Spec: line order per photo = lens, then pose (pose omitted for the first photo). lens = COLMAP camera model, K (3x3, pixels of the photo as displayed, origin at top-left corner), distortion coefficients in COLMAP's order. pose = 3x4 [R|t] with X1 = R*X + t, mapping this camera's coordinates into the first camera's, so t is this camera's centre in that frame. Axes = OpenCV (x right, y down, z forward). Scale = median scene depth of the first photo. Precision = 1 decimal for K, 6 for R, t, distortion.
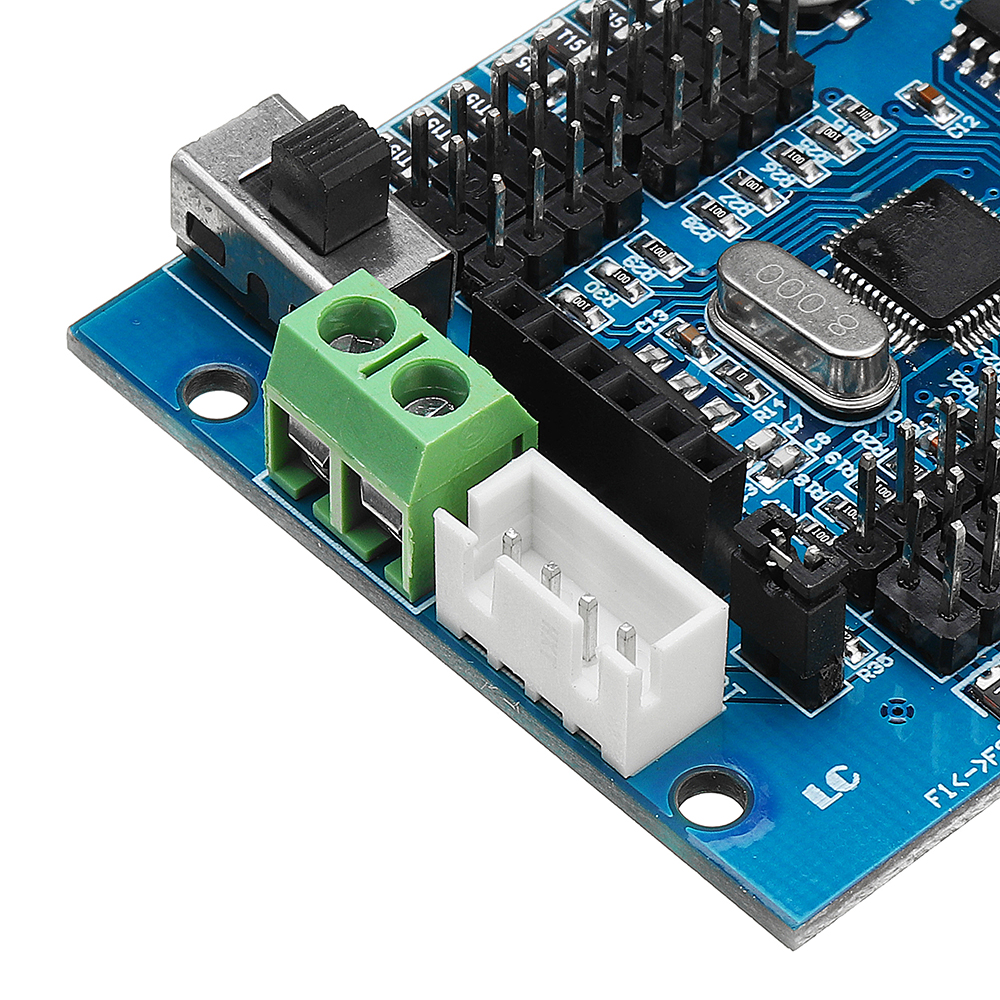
lens RADIAL K [[6746.8, 0, 500.5], [0, 6746.8, 498.3], [0, 0, 1]] dist [-0.118648, 0.000000]
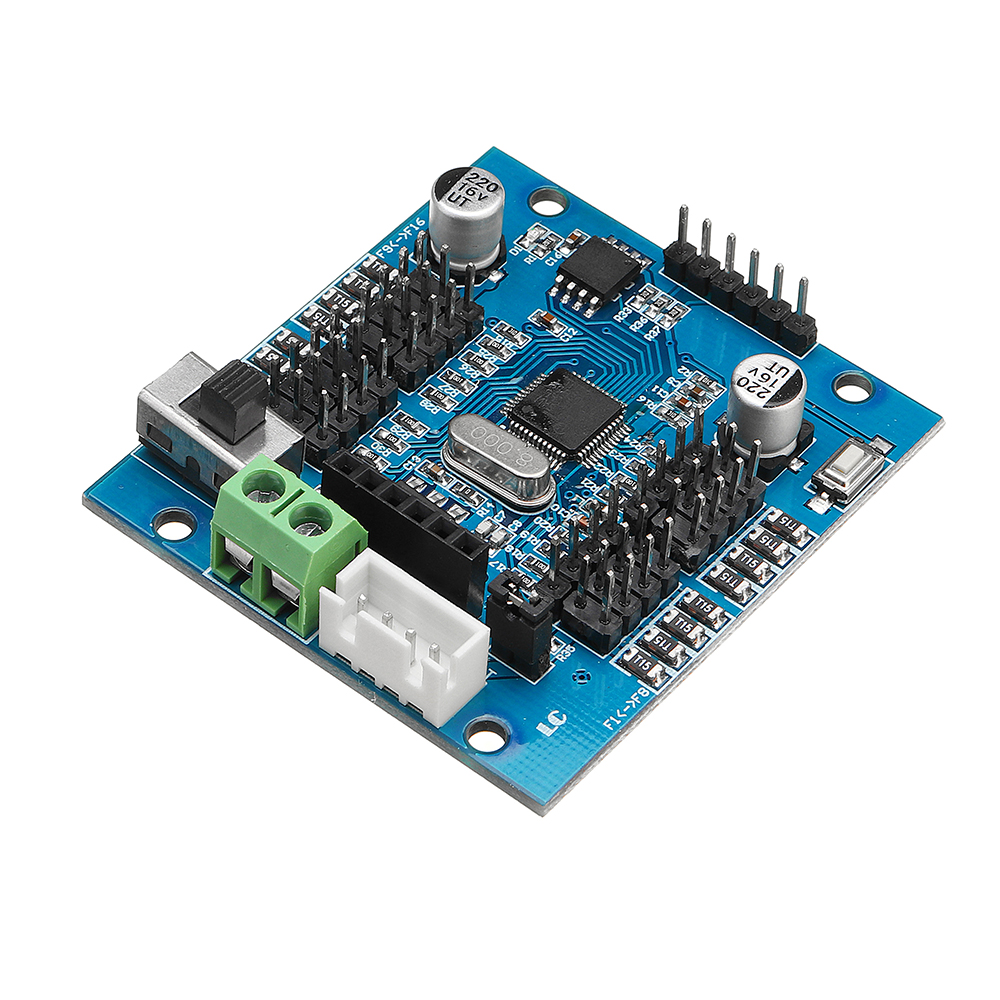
lens RADIAL K [[4610.3, 0, 502.6], [0, 4610.3, 498.5], [0, 0, 1]] dist [0.402466, 0.000000]
pose [[0.988688, -0.080593, 0.126497, -0.110141], [0.076578, 0.996403, 0.036299, -0.060149], [-0.128968, -0.026201, 0.991303, -0.210291]]
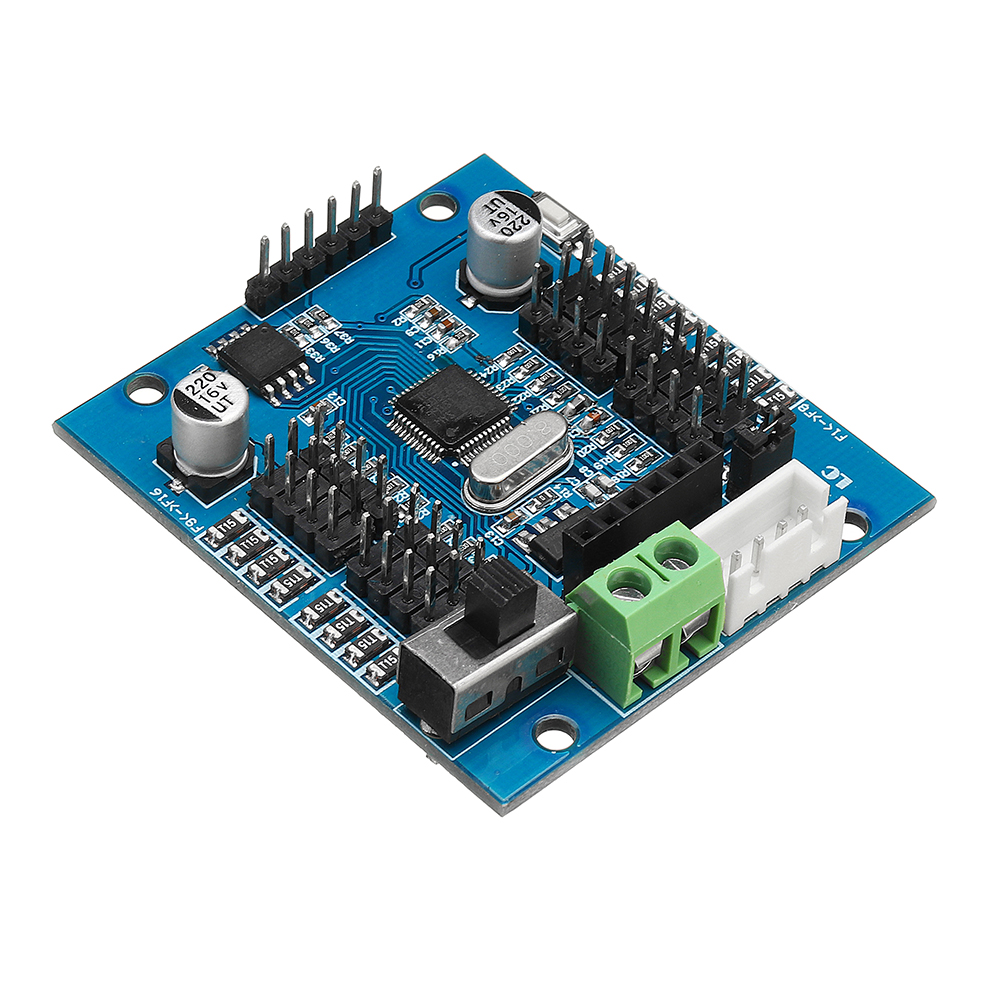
lens RADIAL K [[4610.3, 0, 503.9], [0, 4610.3, 427.9], [0, 0, 1]] dist [0.402466, 0.000000]
pose [[-0.014865, -0.726740, 0.686752, -0.778669], [0.713317, 0.473595, 0.516611, -0.657019], [-0.700684, 0.497551, 0.511355, 0.388756]]
